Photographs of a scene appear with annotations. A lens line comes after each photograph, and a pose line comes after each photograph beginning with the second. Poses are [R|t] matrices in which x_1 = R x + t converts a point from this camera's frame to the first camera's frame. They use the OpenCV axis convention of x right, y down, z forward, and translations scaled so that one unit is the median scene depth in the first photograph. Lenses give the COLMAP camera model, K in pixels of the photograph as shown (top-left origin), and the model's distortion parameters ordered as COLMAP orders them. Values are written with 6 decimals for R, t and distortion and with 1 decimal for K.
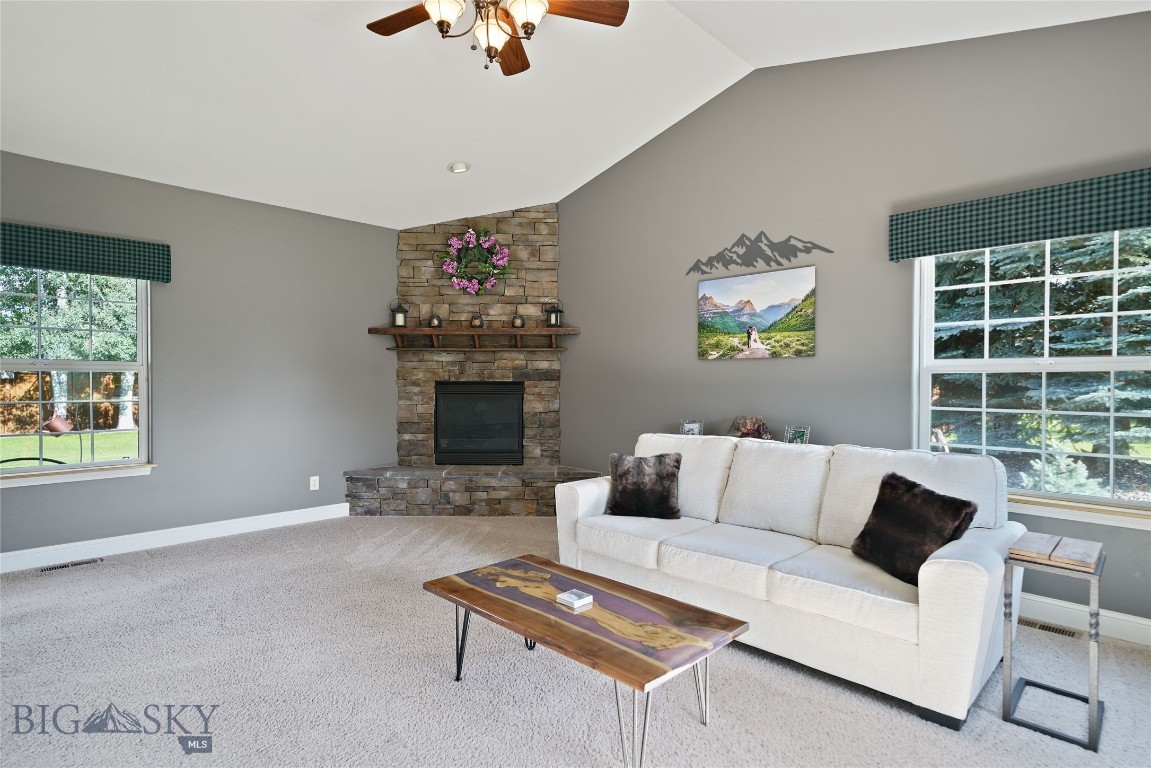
lens RADIAL K [[600.0, 0, 575.1], [0, 600.0, 386.6], [0, 0, 1]] dist [0.001892, 0.000245]
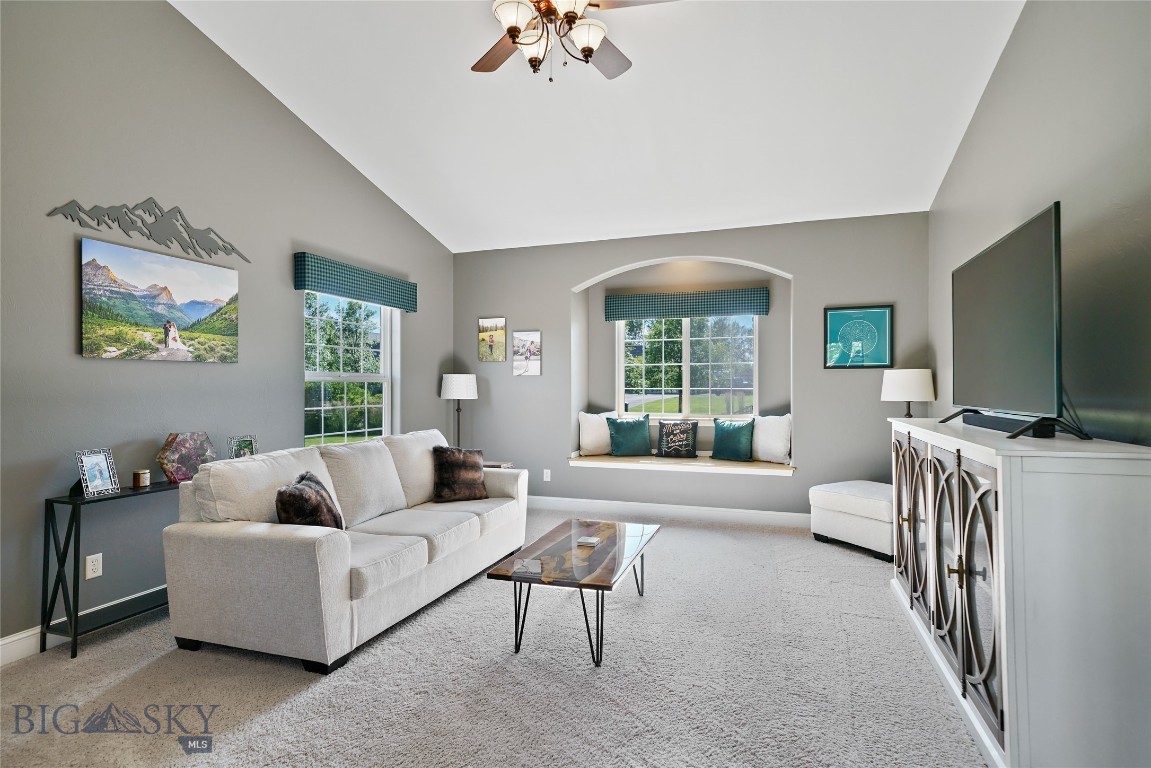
lens RADIAL K [[600.0, 0, 573.8], [0, 600.0, 379.8], [0, 0, 1]] dist [0.001892, 0.000245]
pose [[-0.465277, 0.010237, 0.885106, -0.662792], [0.012667, 0.999908, -0.004906, -0.011243], [-0.885074, 0.008929, -0.465364, 0.898016]]
